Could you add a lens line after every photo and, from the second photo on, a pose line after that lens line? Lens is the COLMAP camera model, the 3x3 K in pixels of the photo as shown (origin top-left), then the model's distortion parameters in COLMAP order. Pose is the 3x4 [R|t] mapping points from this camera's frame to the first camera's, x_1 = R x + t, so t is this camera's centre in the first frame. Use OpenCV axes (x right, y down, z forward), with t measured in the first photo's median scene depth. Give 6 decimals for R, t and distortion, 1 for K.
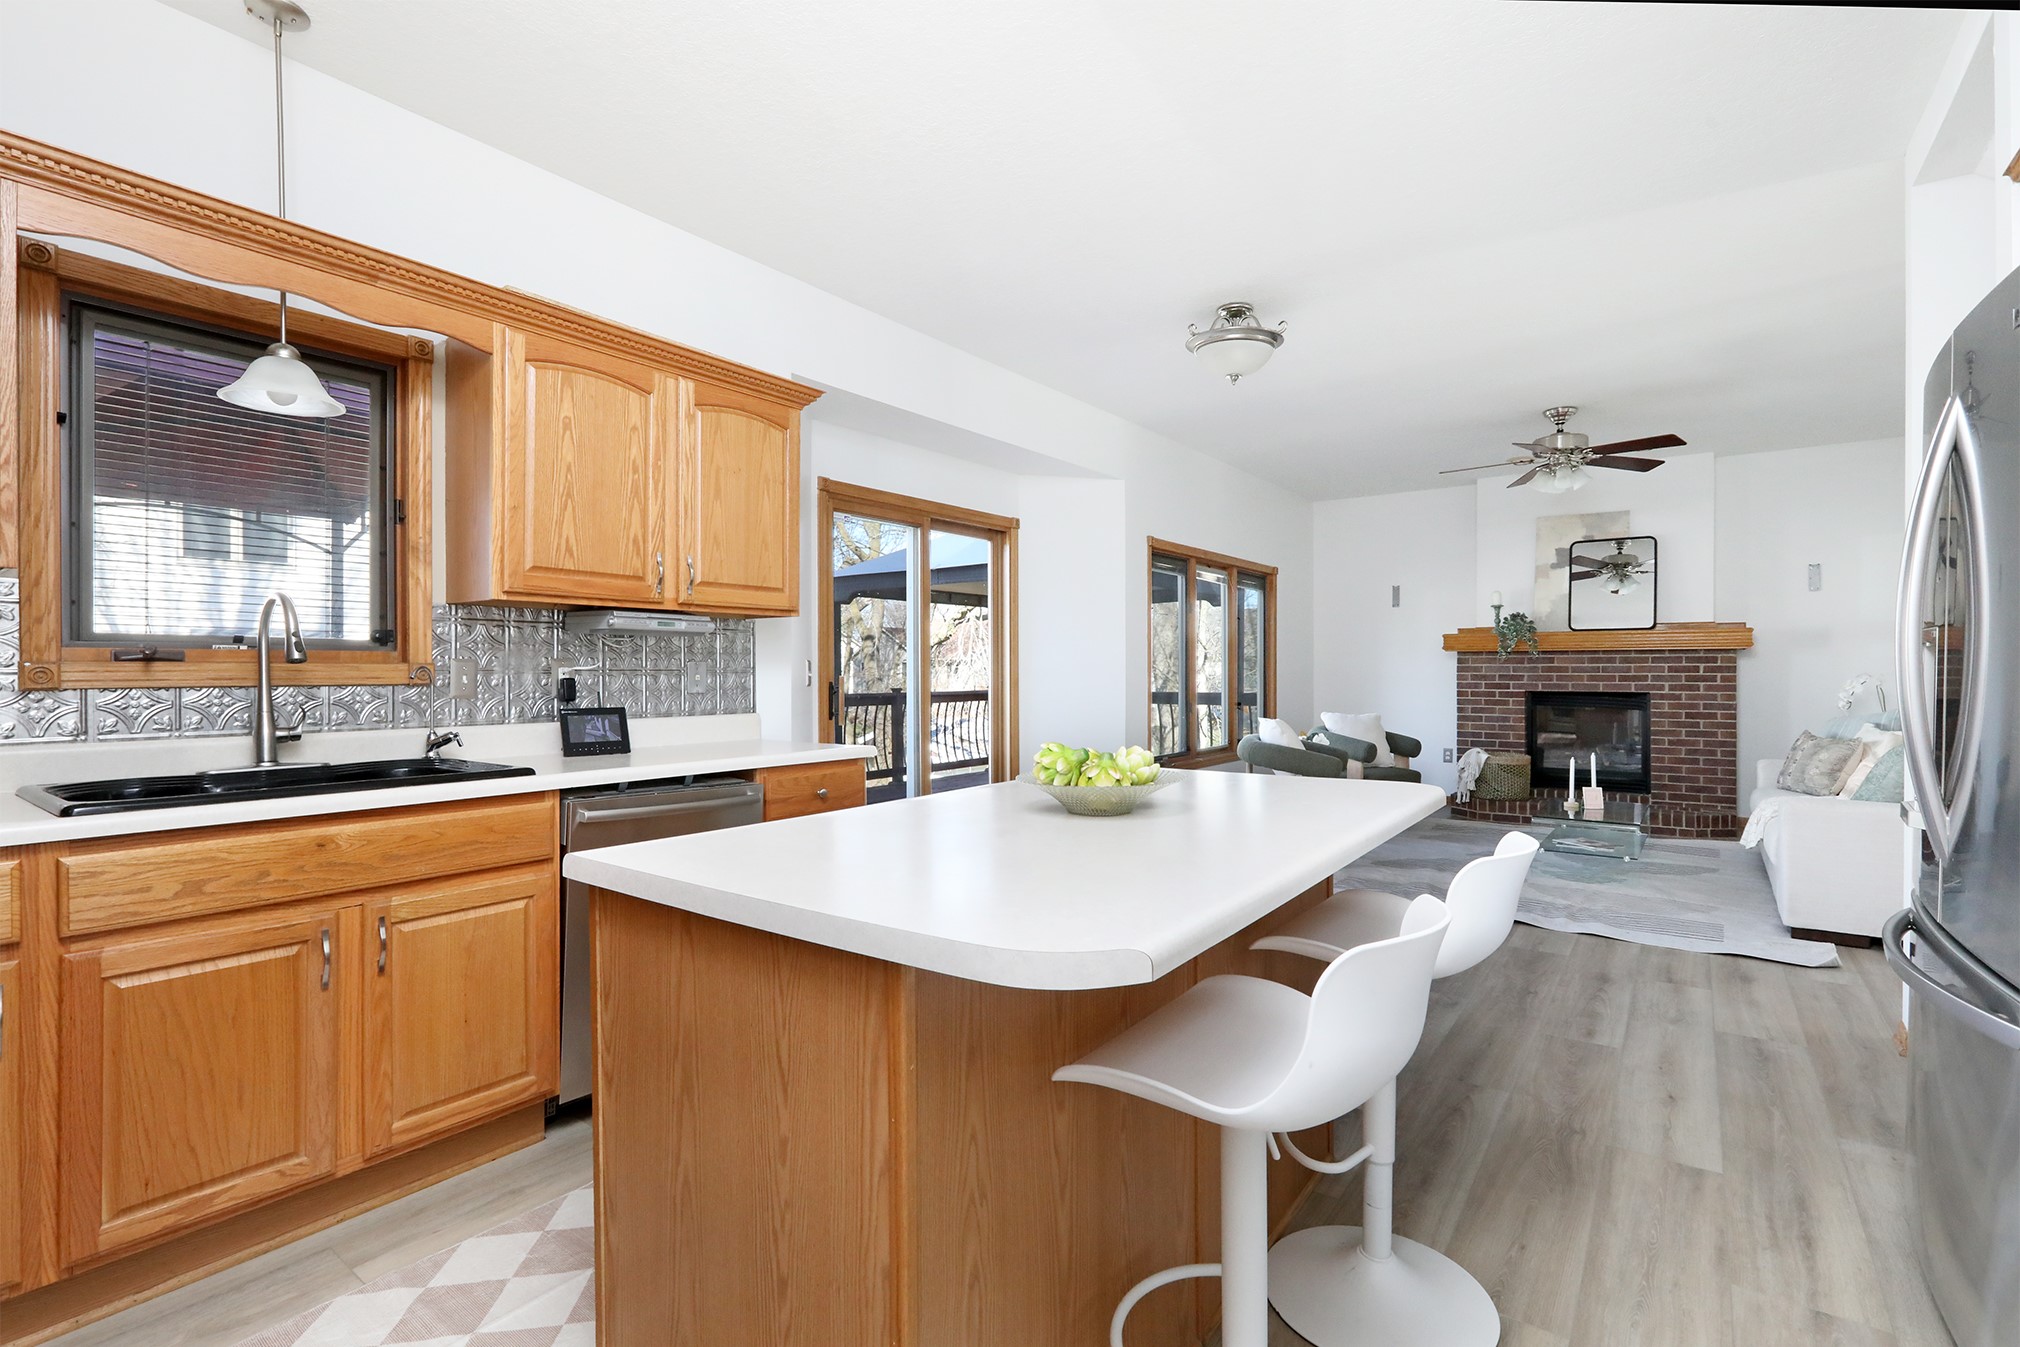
lens RADIAL K [[931.5, 0, 996.9], [0, 931.5, 677.1], [0, 0, 1]] dist [-0.002571, -0.000159]
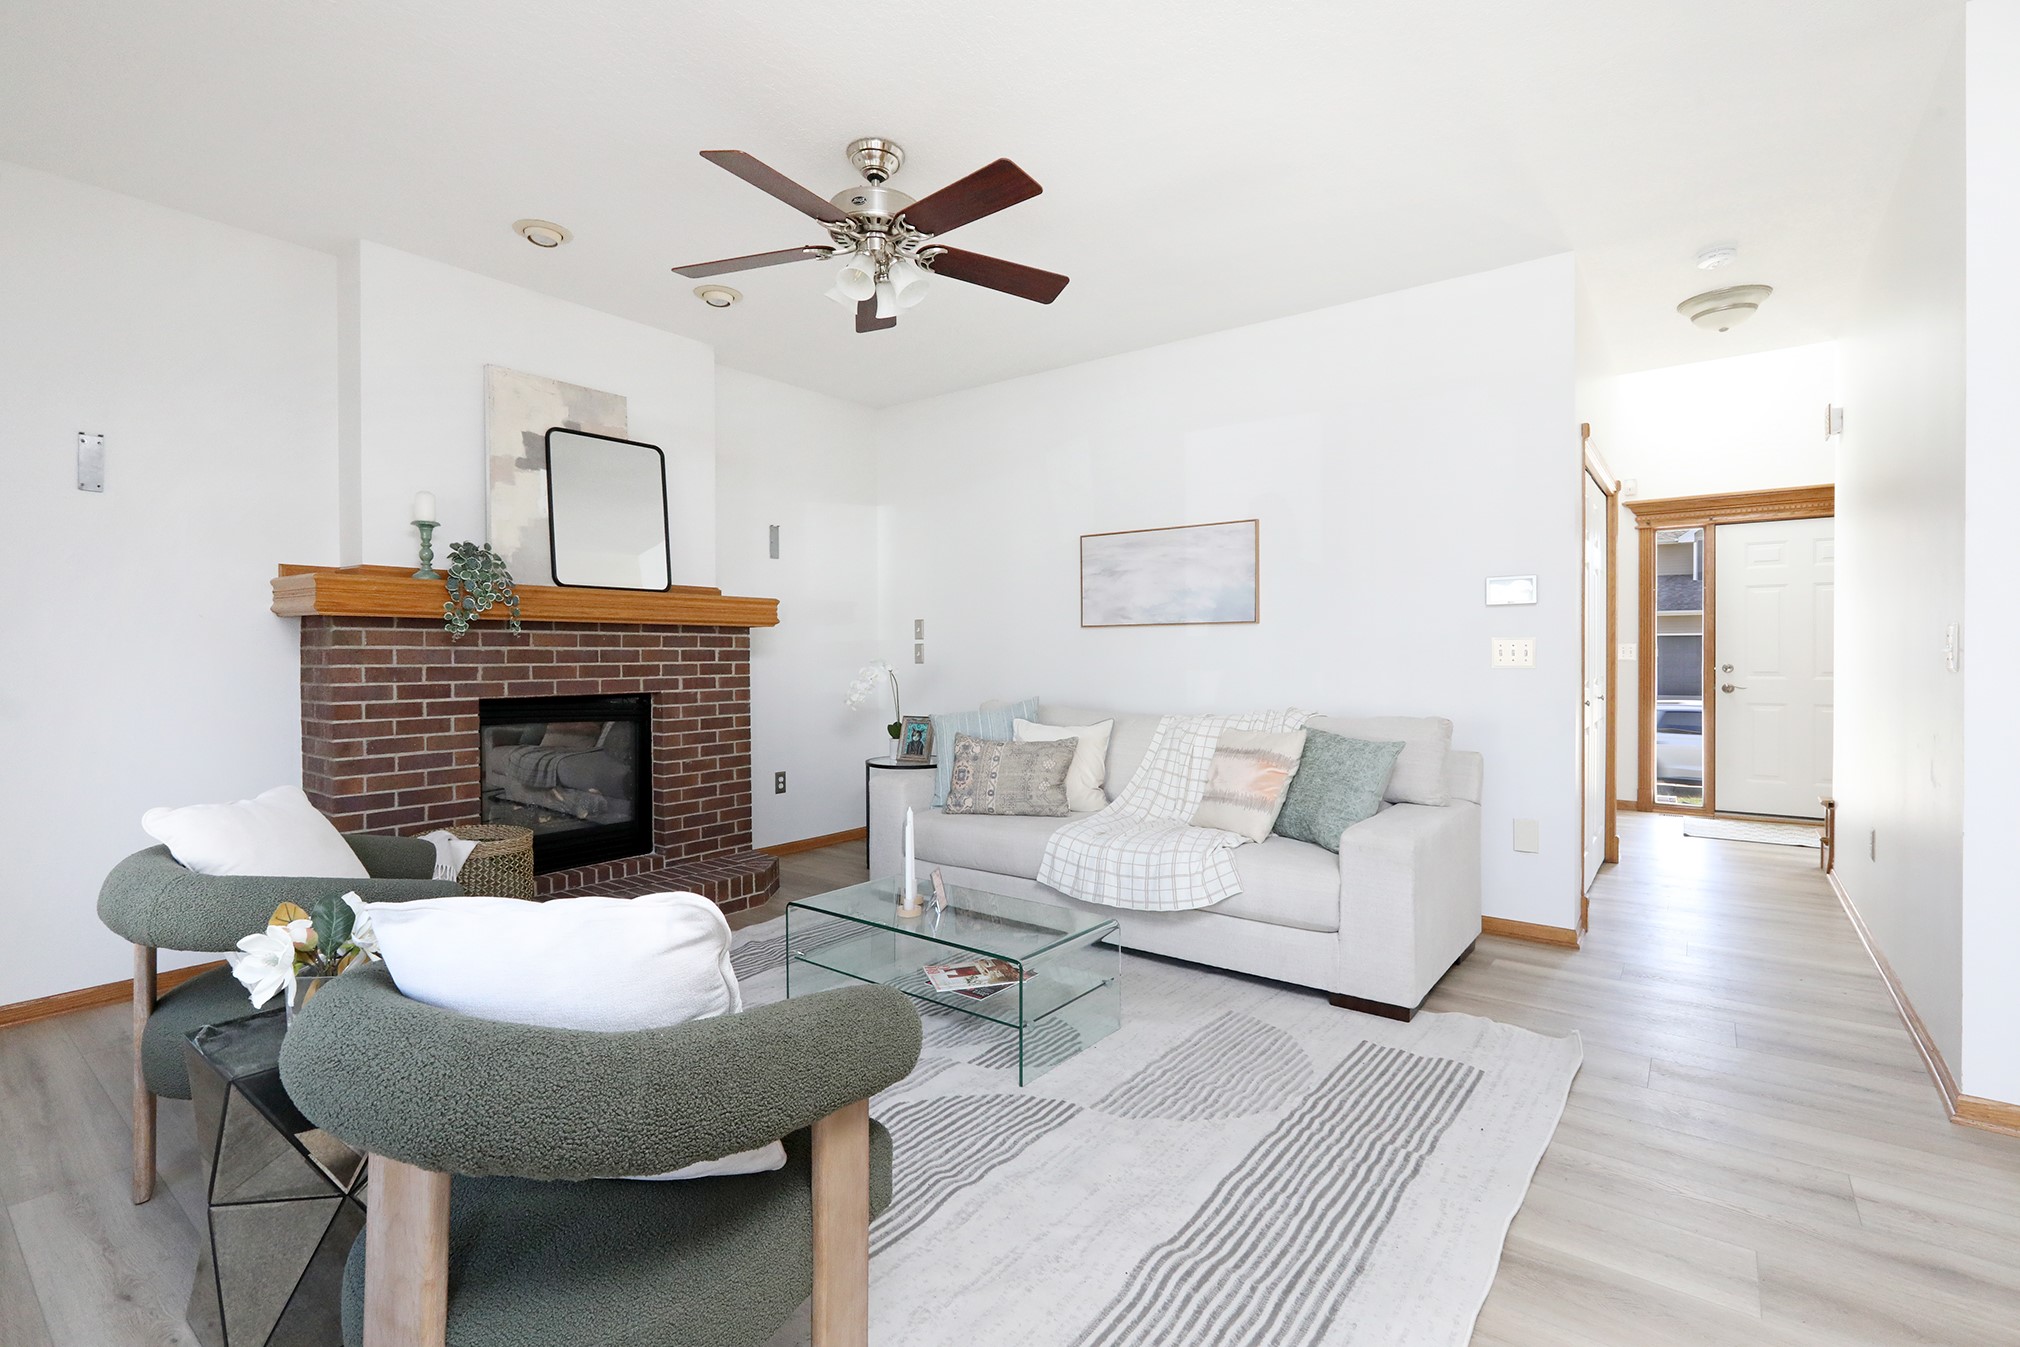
lens RADIAL K [[923.4, 0, 1002.5], [0, 923.4, 663.8], [0, 0, 1]] dist [-0.008682, 0.000653]
pose [[0.015996, -0.010539, 0.999817, 0.079190], [0.011470, 0.999881, 0.010356, -0.007021], [-0.999806, 0.011303, 0.016115, 0.782192]]
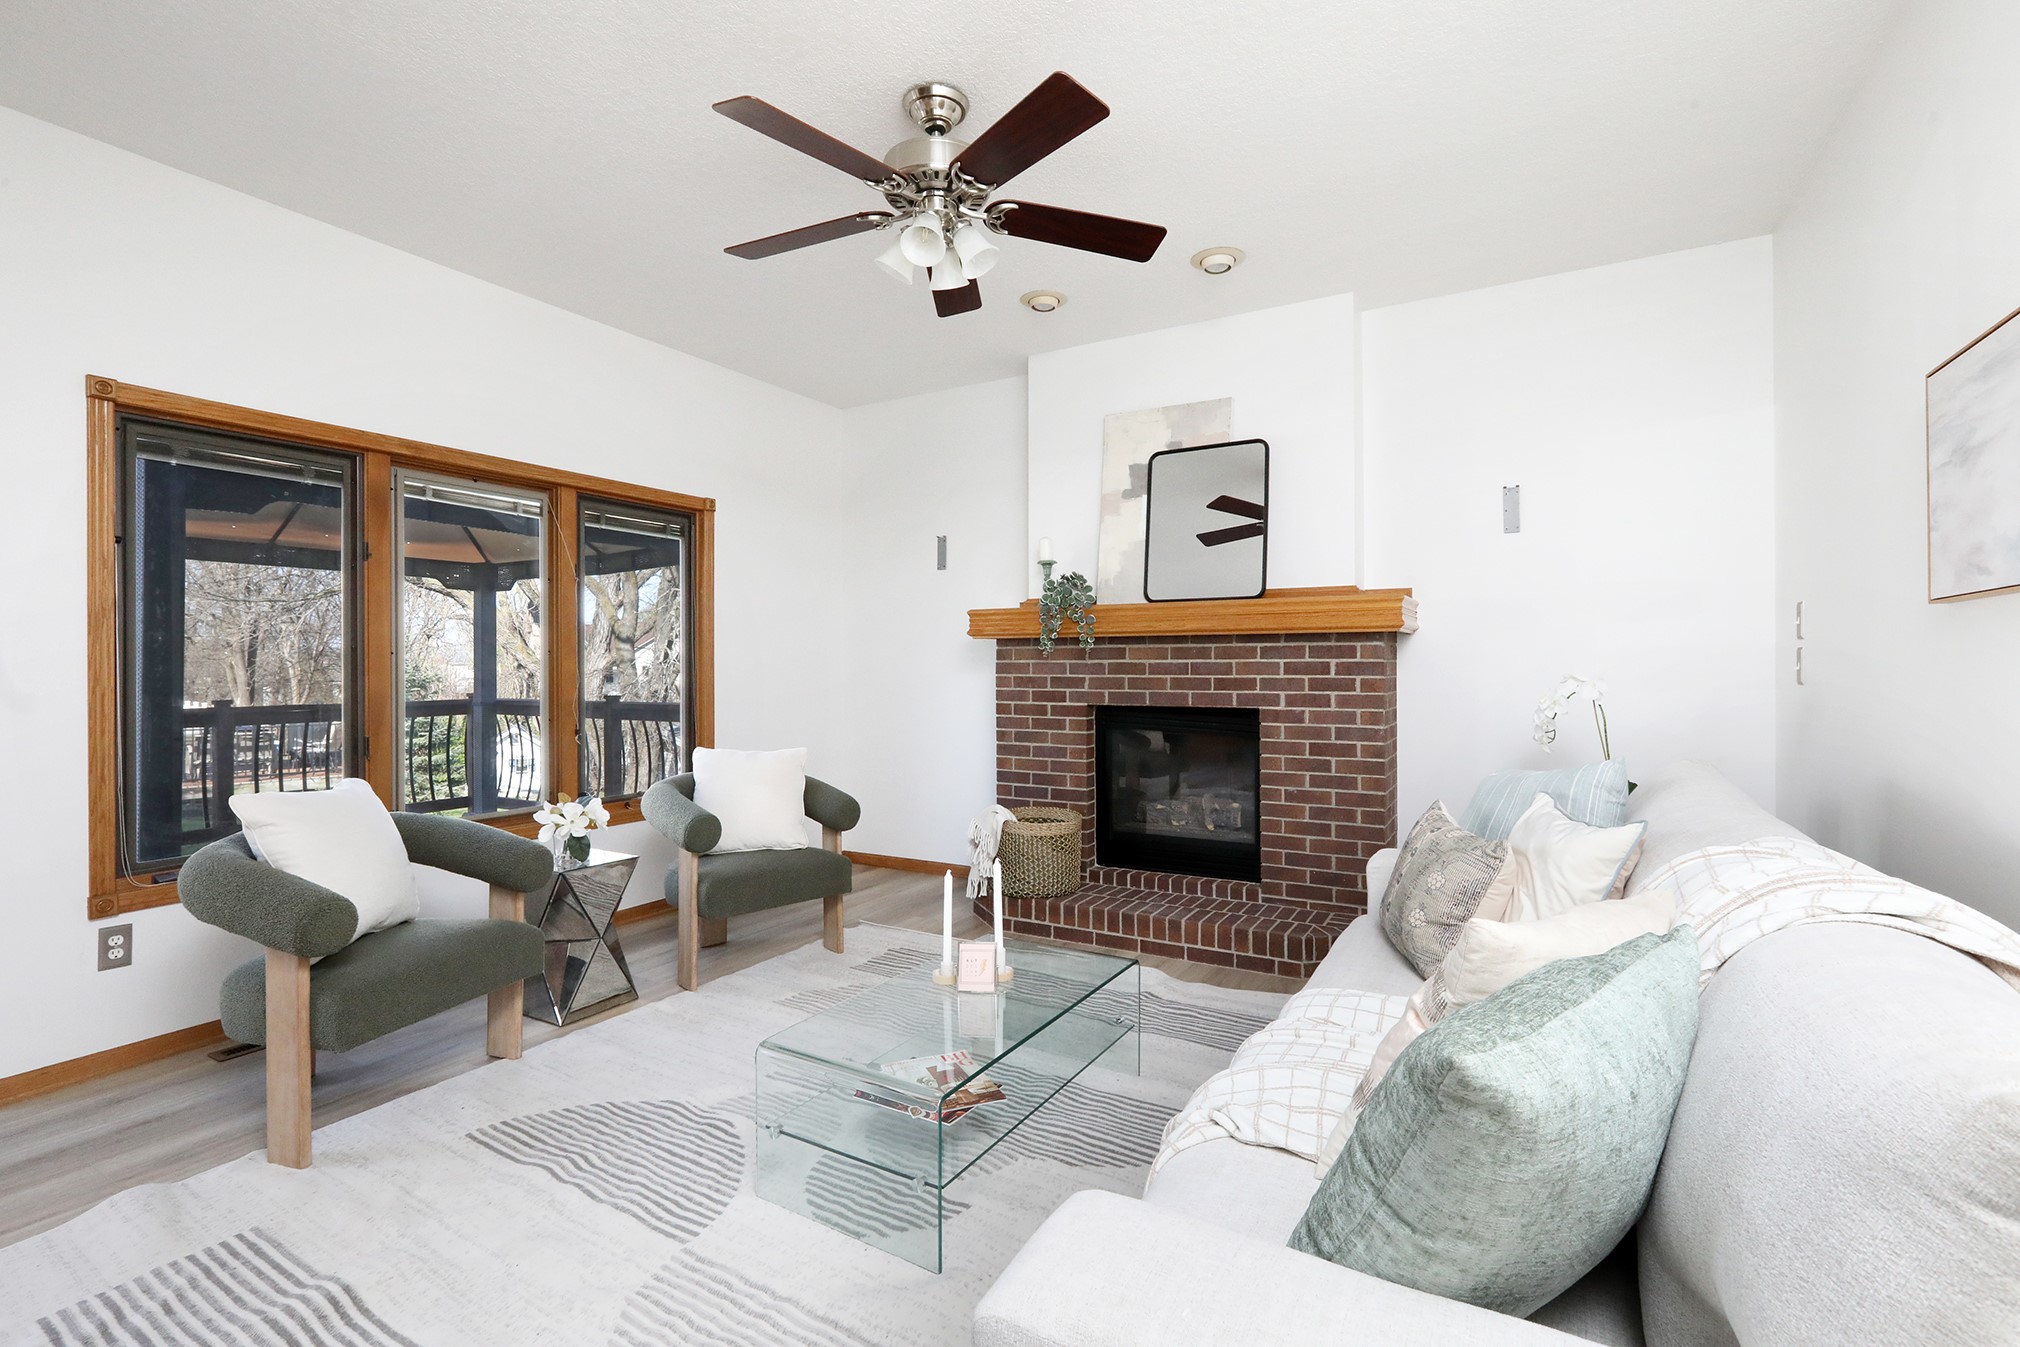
lens RADIAL K [[913.7, 0, 1005.9], [0, 913.7, 670.1], [0, 0, 1]] dist [-0.004571, -0.000362]
pose [[0.993674, -0.003565, 0.112250, 0.498816], [0.003892, 0.999989, -0.002701, -0.006658], [-0.112240, 0.003121, 0.993676, 0.469744]]
